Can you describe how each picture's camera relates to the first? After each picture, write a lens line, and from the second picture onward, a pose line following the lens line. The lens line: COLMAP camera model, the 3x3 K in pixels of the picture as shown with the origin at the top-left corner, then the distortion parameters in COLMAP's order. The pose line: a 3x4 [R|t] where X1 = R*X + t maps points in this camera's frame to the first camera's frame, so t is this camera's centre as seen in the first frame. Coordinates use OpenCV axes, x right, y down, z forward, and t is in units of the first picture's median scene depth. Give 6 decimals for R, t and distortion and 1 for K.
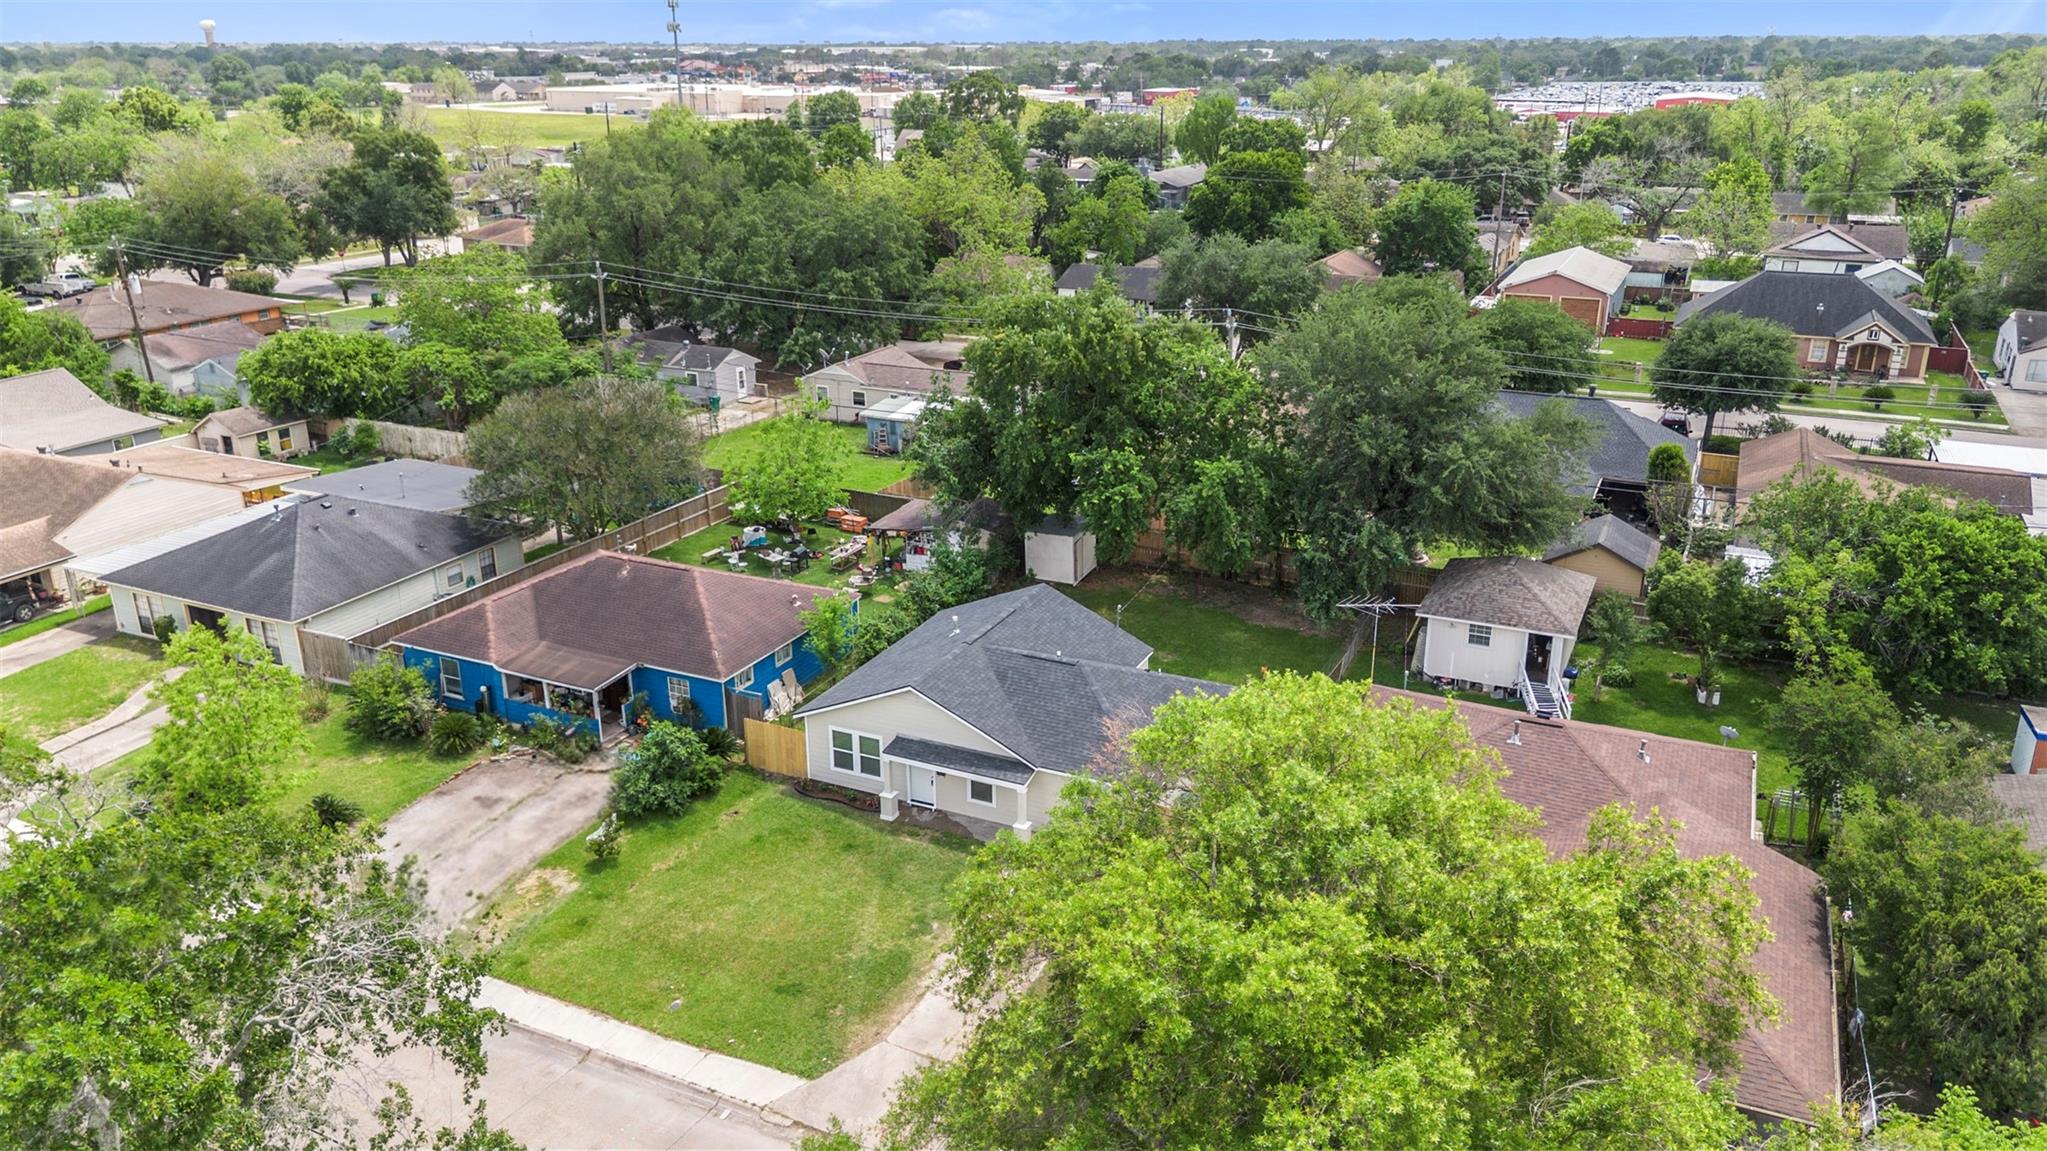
lens RADIAL K [[1449.6, 0, 1023.5], [0, 1449.6, 575.5], [0, 0, 1]] dist [0.076222, -0.080054]
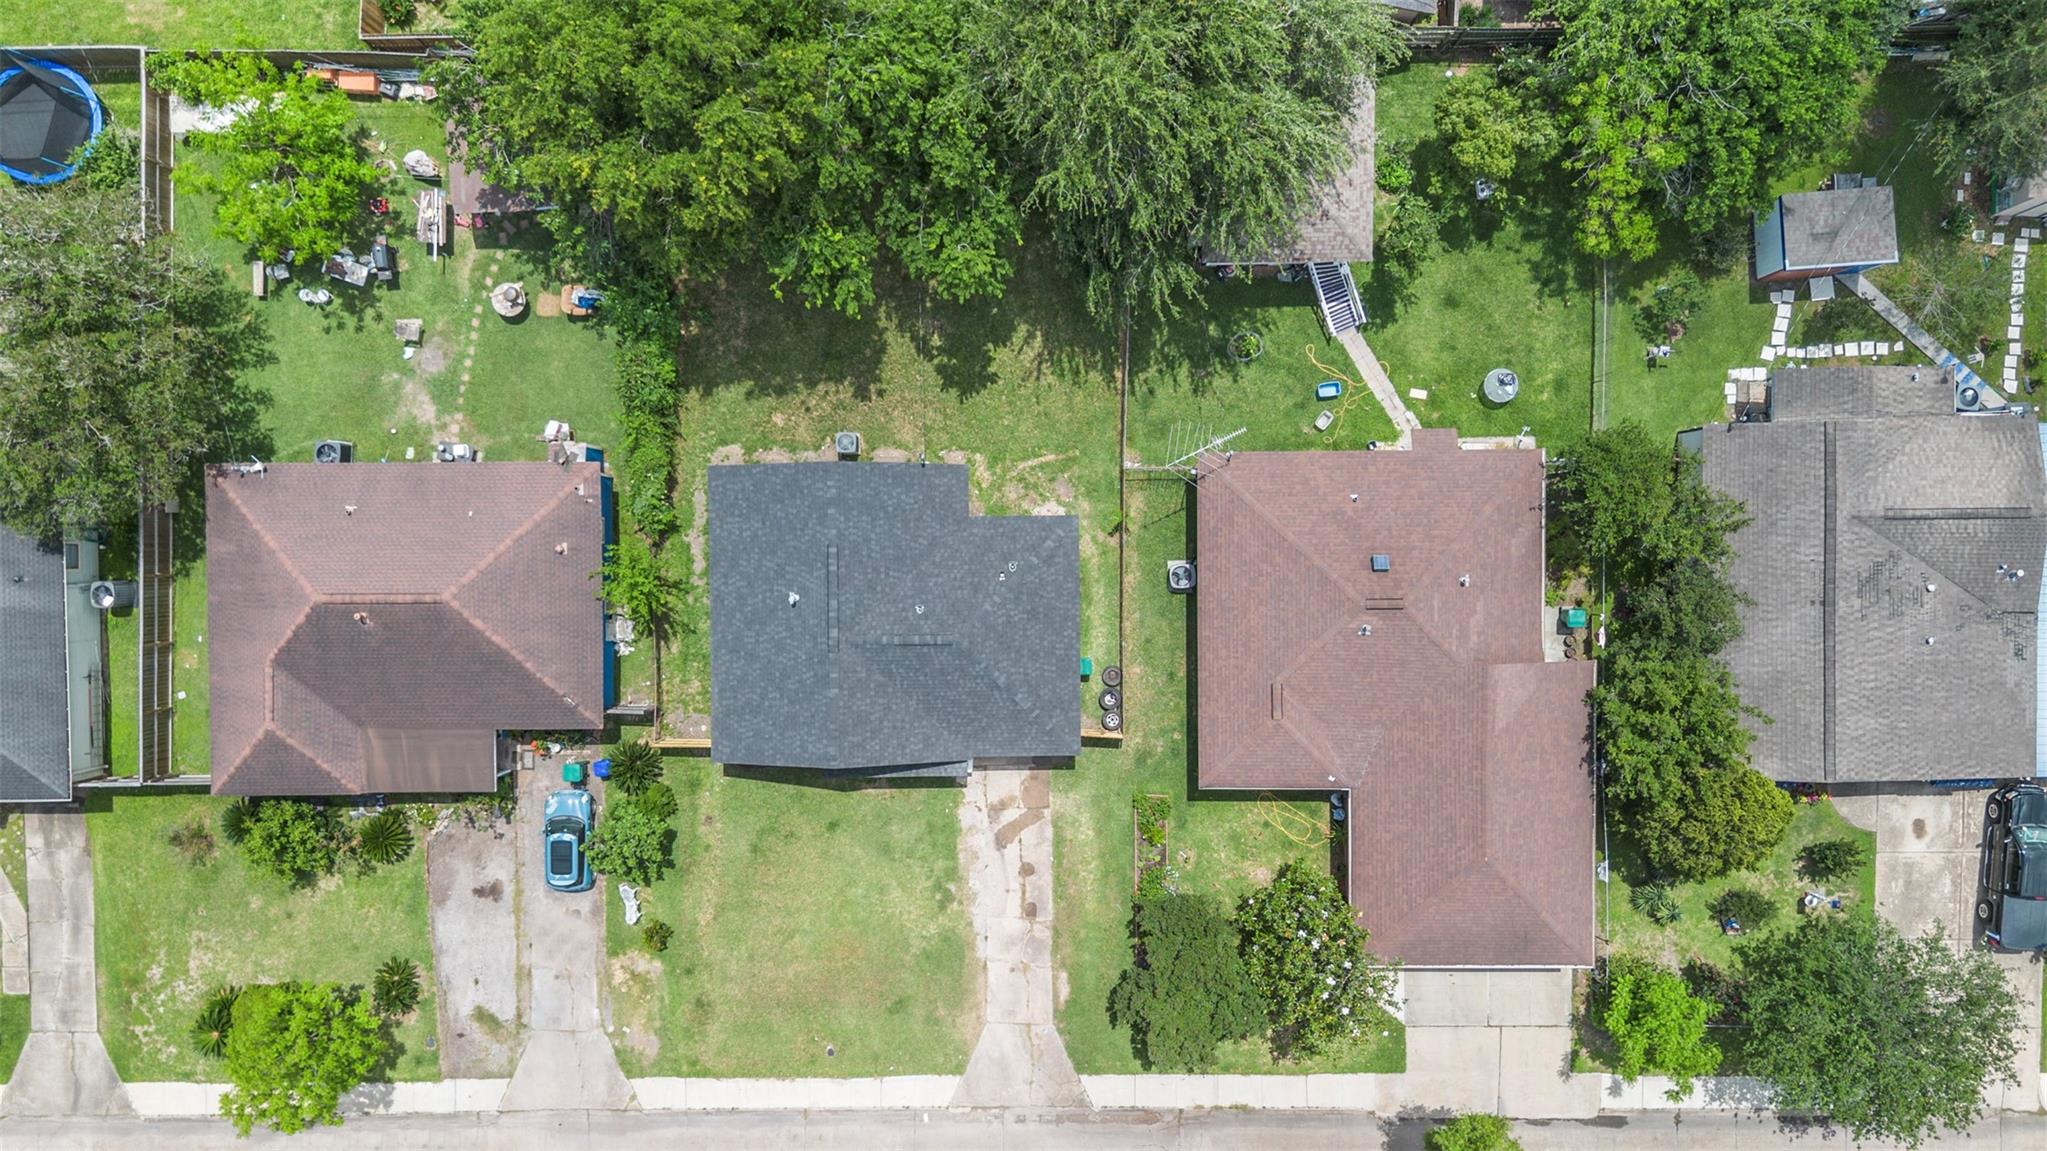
lens RADIAL K [[1469.4, 0, 1023.5], [0, 1469.4, 575.5], [0, 0, 1]] dist [0.061547, -0.051252]
pose [[0.899397, -0.436872, -0.015090, 0.077087], [0.160558, 0.298042, 0.940953, -0.598768], [-0.406579, -0.848713, 0.338202, 0.439503]]
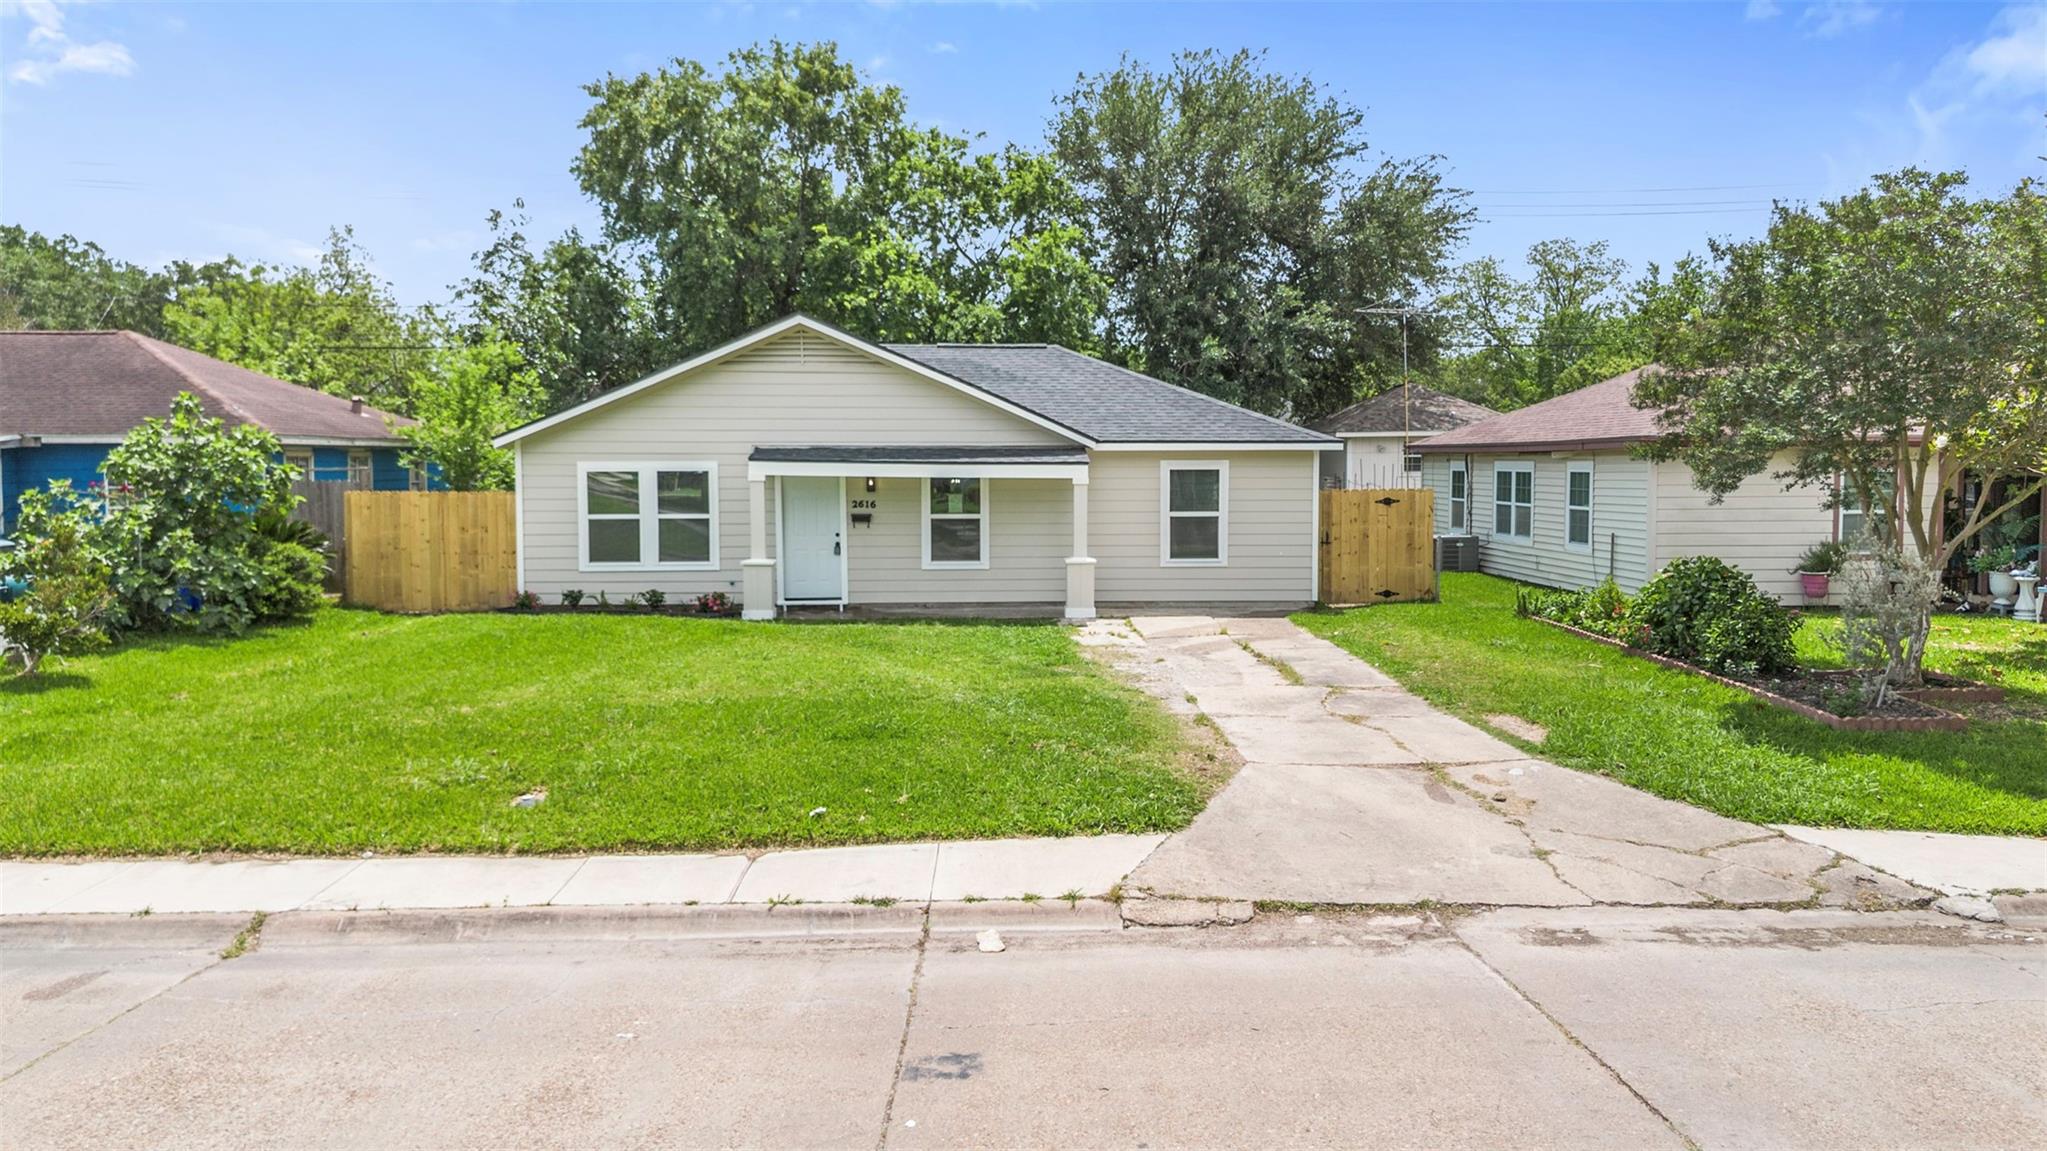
lens RADIAL K [[1469.4, 0, 1023.5], [0, 1469.4, 575.5], [0, 0, 1]] dist [0.061547, -0.051252]
pose [[0.883280, -0.033700, 0.467632, -0.151394], [0.157797, 0.960592, -0.228828, 0.175602], [-0.441493, 0.275910, 0.853790, 0.365557]]
